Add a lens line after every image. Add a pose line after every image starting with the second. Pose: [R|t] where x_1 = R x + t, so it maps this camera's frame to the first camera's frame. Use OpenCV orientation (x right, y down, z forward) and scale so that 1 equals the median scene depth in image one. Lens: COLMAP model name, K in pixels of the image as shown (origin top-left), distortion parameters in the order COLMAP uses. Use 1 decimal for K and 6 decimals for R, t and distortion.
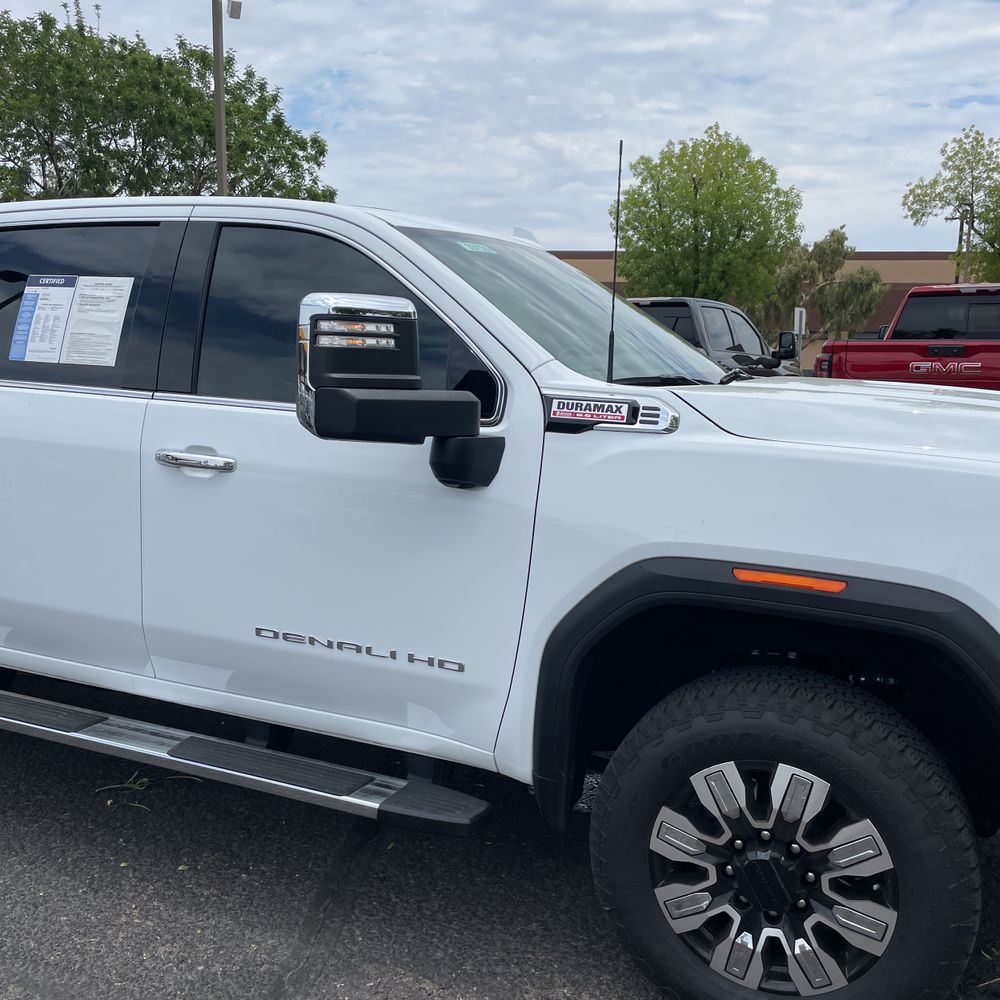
lens RADIAL K [[1003.5, 0, 505.3], [0, 1003.5, 500.9], [0, 0, 1]] dist [0.063797, -0.080076]
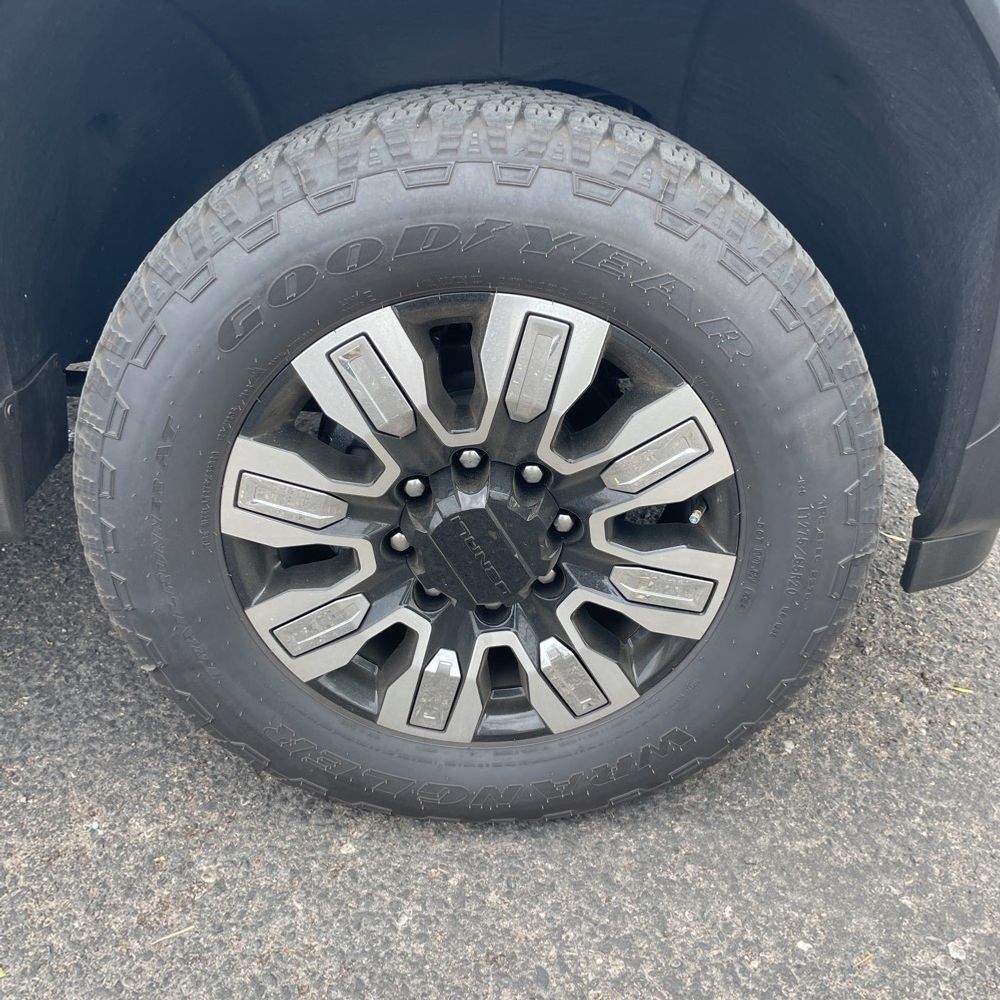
lens RADIAL K [[1011.6, 0, 500.0], [0, 1011.6, 500.0], [0, 0, 1]] dist [0.087101, -0.111179]
pose [[0.913439, -0.193590, 0.357983, 0.089543], [0.056222, 0.931210, 0.360121, 0.162387], [-0.403073, -0.308822, 0.861488, 0.525289]]
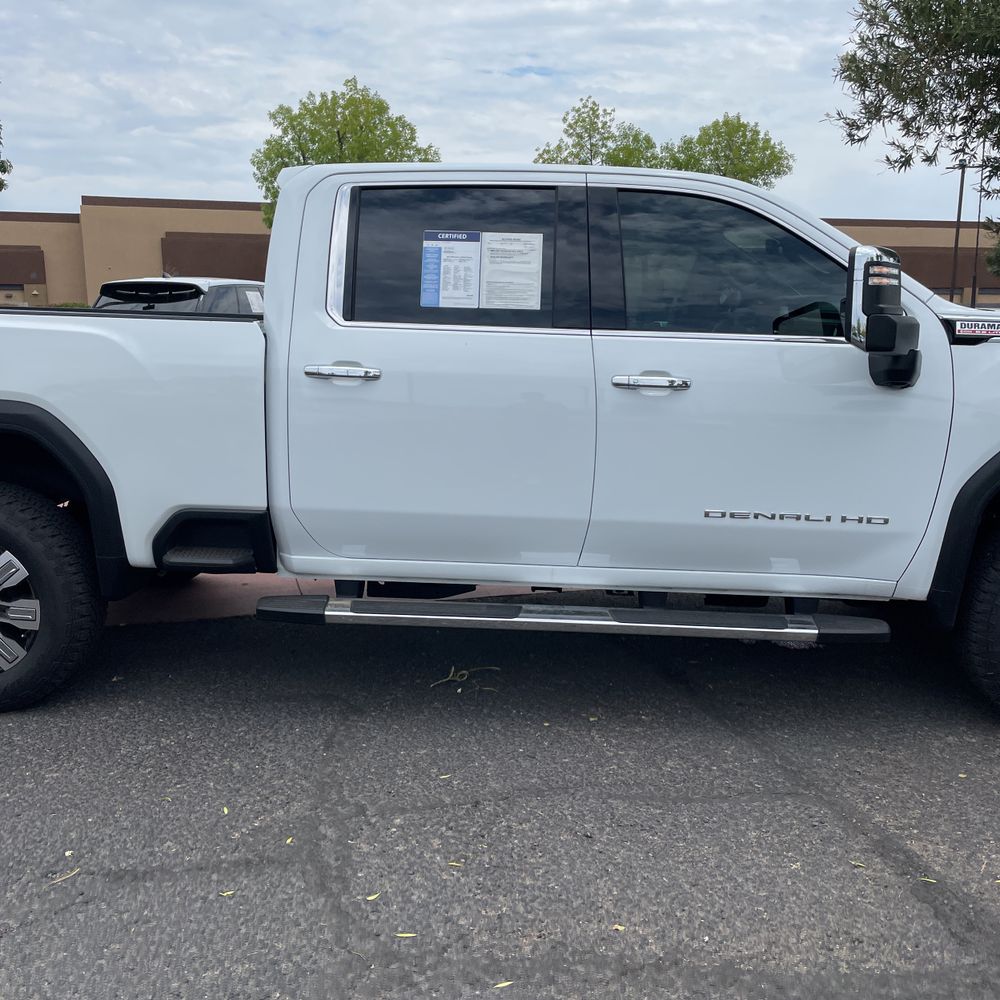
lens RADIAL K [[988.3, 0, 501.7], [0, 988.3, 492.5], [0, 0, 1]] dist [0.122343, -0.175899]
pose [[0.937381, -0.077129, 0.339660, -0.970840], [0.064319, 0.996734, 0.048830, 0.025412], [-0.342317, -0.023925, 0.939280, -0.102724]]
